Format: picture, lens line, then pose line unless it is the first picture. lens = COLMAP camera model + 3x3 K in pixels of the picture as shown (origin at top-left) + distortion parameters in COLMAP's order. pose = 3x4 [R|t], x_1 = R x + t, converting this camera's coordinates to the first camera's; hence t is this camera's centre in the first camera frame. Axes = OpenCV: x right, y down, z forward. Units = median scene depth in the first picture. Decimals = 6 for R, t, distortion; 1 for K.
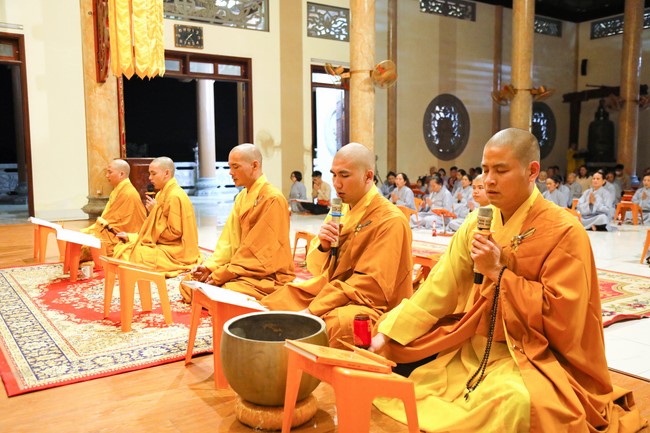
lens RADIAL K [[578.1, 0, 325.0], [0, 578.1, 216.5], [0, 0, 1]] dist [0.067021, -0.000519]
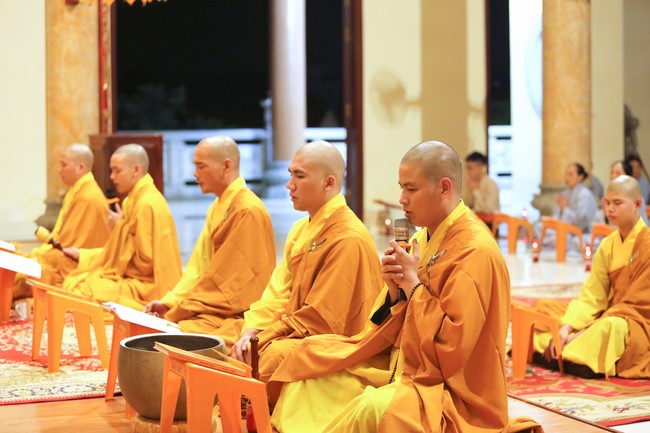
lens RADIAL K [[1347.9, 0, 325.0], [0, 1347.9, 216.5], [0, 0, 1]] dist [-0.452438, 3.144132]
pose [[0.981021, 0.016676, -0.193181, 0.259015], [-0.021192, 0.999548, -0.021337, 0.007865], [0.192738, 0.025026, 0.980931, -0.502742]]
